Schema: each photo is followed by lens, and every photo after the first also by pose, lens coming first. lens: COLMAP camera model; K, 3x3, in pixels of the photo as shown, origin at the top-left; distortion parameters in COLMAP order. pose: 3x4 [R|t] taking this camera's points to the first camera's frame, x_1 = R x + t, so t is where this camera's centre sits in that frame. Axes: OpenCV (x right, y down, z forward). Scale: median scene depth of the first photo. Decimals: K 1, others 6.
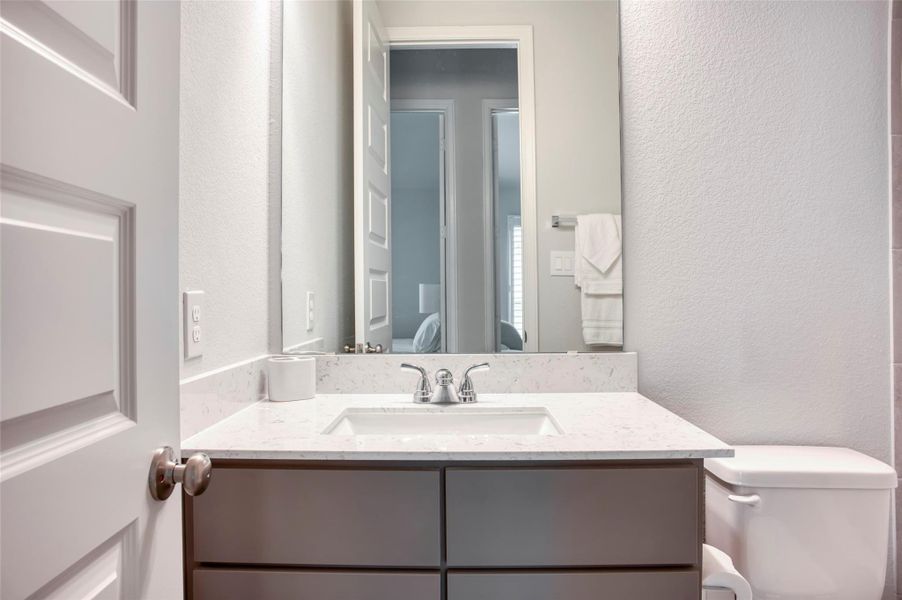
lens RADIAL K [[594.4, 0, 449.9], [0, 594.4, 293.2], [0, 0, 1]] dist [-0.047740, 0.023351]
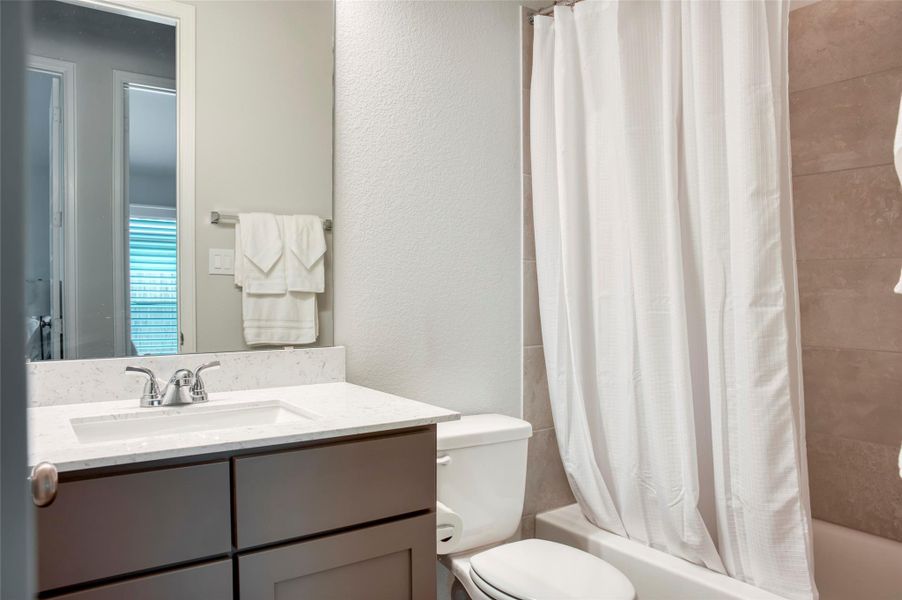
lens RADIAL K [[594.4, 0, 452.8], [0, 594.4, 303.9], [0, 0, 1]] dist [-0.047740, 0.023351]
pose [[0.835537, -0.005107, 0.549411, -0.128750], [-0.004986, 0.999845, 0.016876, 0.000931], [-0.549412, -0.016840, 0.835382, -0.042427]]
